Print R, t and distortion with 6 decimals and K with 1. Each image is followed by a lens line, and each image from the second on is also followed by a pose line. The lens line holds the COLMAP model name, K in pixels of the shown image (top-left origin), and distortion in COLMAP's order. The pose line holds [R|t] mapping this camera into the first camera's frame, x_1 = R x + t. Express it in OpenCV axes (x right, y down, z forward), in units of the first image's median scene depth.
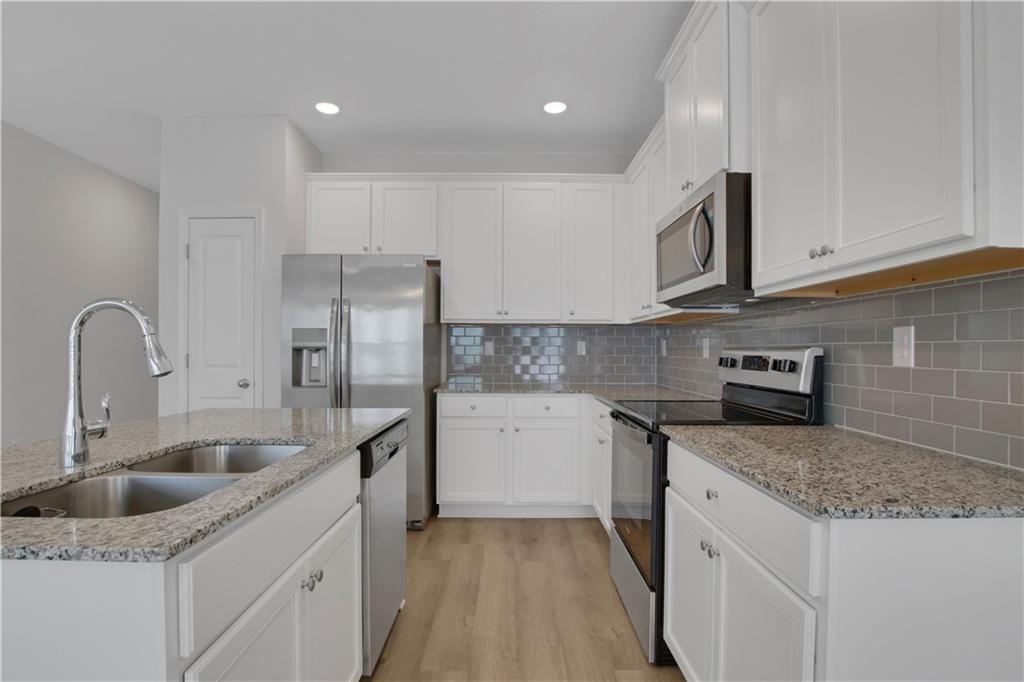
lens RADIAL K [[507.9, 0, 509.9], [0, 507.9, 351.9], [0, 0, 1]] dist [-0.029331, 0.000369]
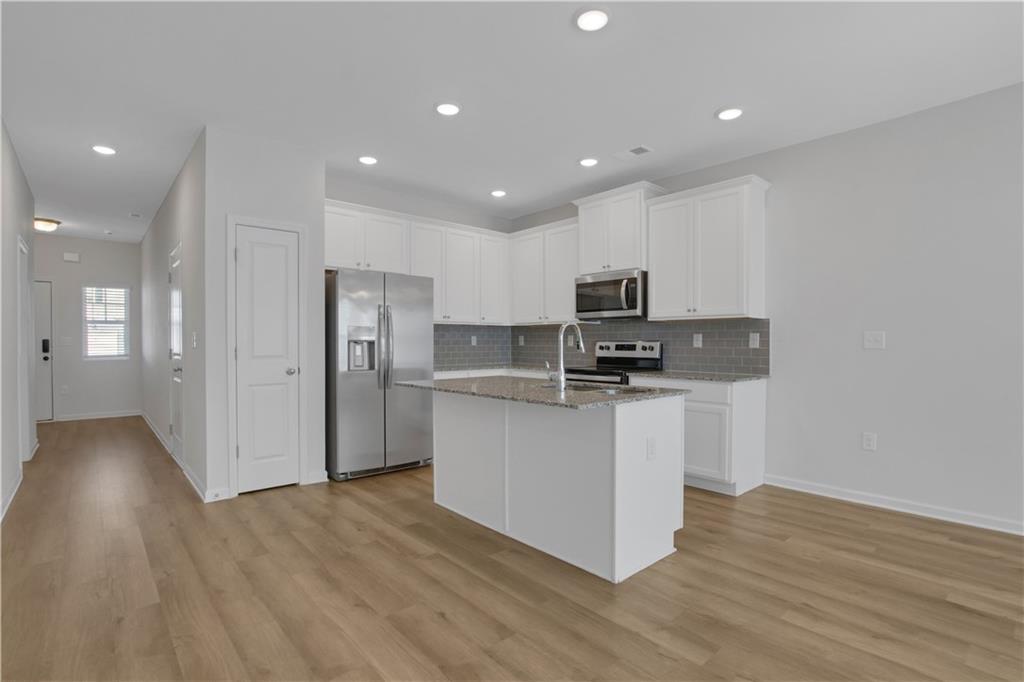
lens RADIAL K [[496.3, 0, 508.2], [0, 496.3, 352.3], [0, 0, 1]] dist [-0.029356, -0.000305]
pose [[0.745110, -0.017494, 0.666712, -0.989372], [0.005476, 0.999783, 0.020114, -0.002889], [-0.666919, -0.011336, 0.745044, -0.224592]]
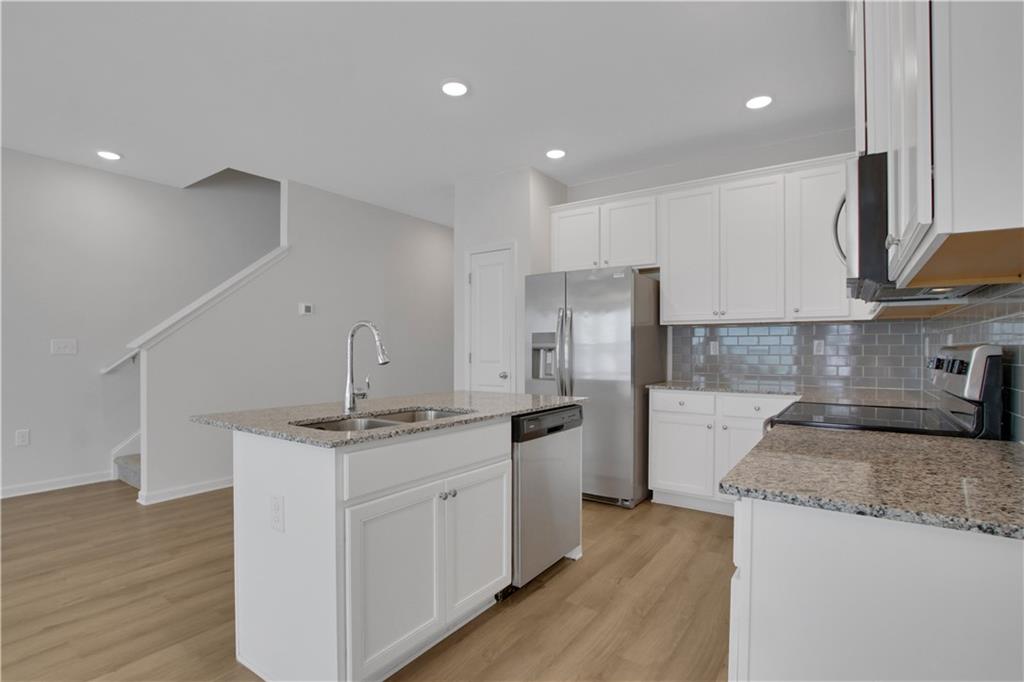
lens RADIAL K [[496.3, 0, 508.2], [0, 496.3, 352.3], [0, 0, 1]] dist [-0.029356, -0.000305]
pose [[0.817284, 0.001265, -0.576233, 0.247578], [-0.000974, 0.999999, 0.000813, 0.001580], [0.576234, -0.000103, 0.817285, -0.062145]]
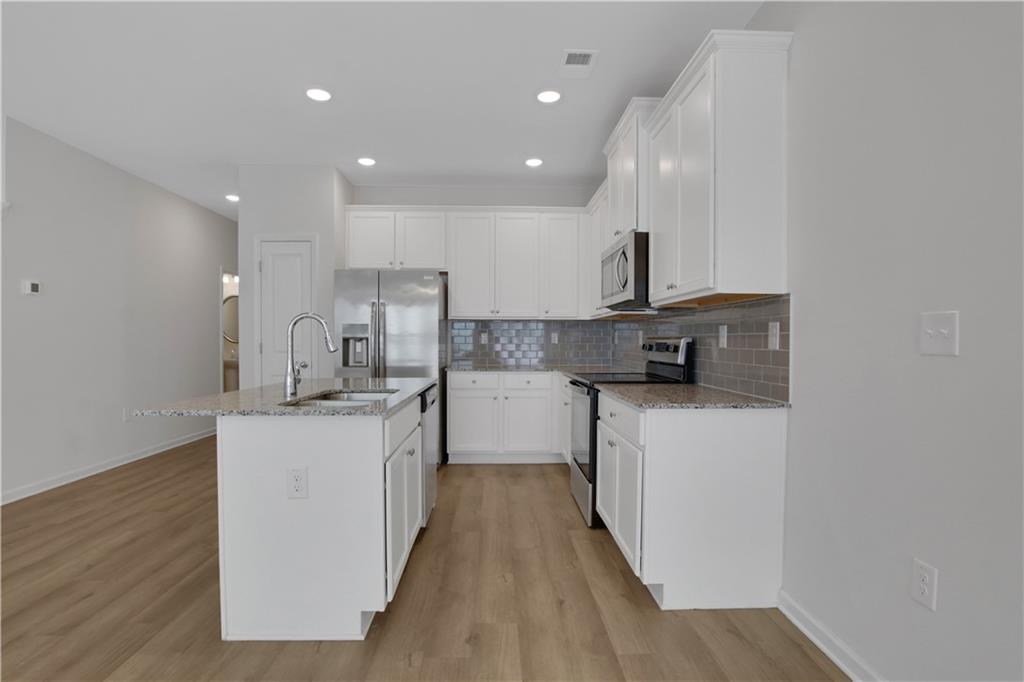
lens RADIAL K [[507.9, 0, 509.9], [0, 507.9, 351.9], [0, 0, 1]] dist [-0.029331, 0.000369]
pose [[0.999480, -0.002552, 0.032142, -0.021570], [0.001945, 0.999820, 0.018886, 0.004175], [-0.032185, -0.018814, 0.999305, -0.393162]]
